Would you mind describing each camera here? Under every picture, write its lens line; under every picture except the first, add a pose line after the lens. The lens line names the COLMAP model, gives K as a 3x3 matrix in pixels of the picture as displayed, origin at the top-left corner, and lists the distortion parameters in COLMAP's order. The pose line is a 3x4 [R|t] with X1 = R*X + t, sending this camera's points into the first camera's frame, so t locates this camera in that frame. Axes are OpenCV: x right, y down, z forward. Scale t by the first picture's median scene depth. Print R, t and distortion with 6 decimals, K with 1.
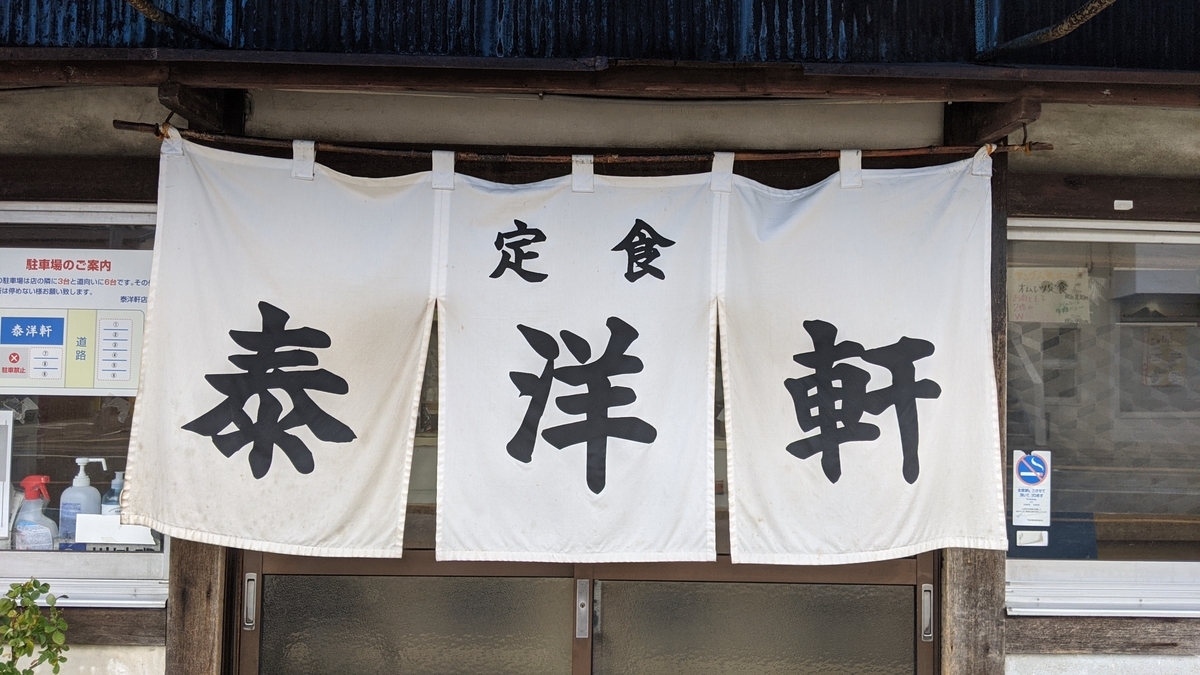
lens RADIAL K [[882.9, 0, 600.0], [0, 882.9, 337.5], [0, 0, 1]] dist [0.163914, -0.189604]
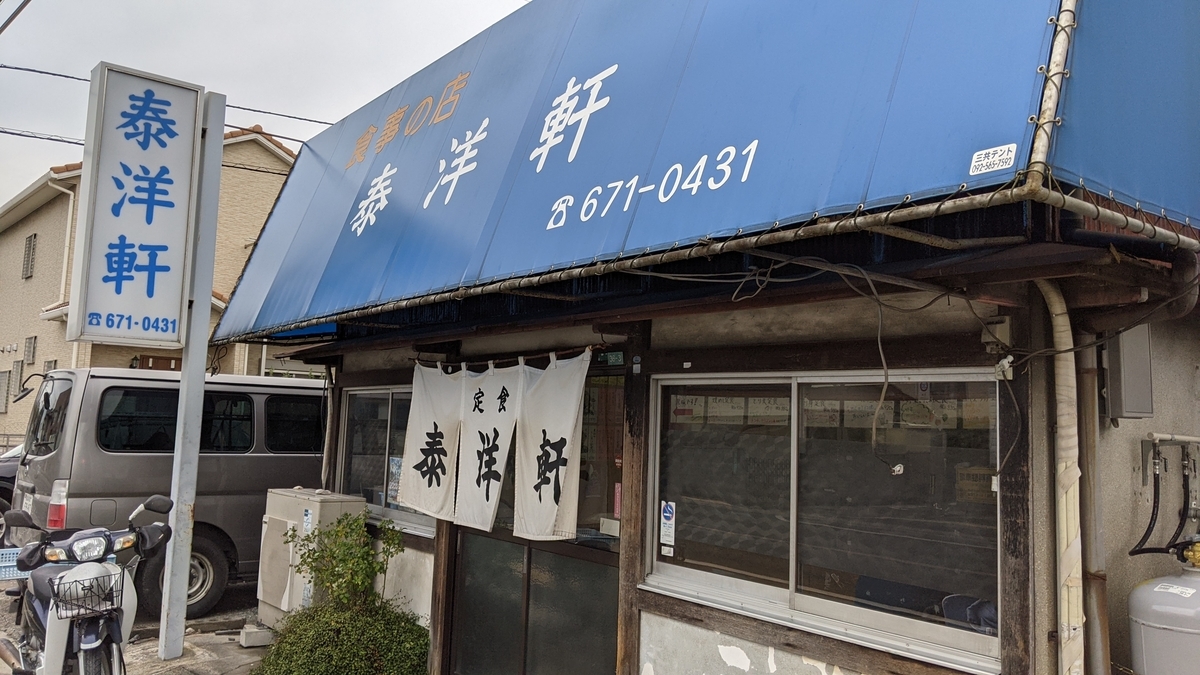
lens RADIAL K [[882.9, 0, 600.0], [0, 882.9, 337.5], [0, 0, 1]] dist [0.163914, -0.189604]
pose [[0.594283, -0.078159, -0.800449, 2.106330], [-0.002752, 0.995063, -0.099205, -0.028299], [0.804252, 0.061158, 0.591134, -0.201447]]
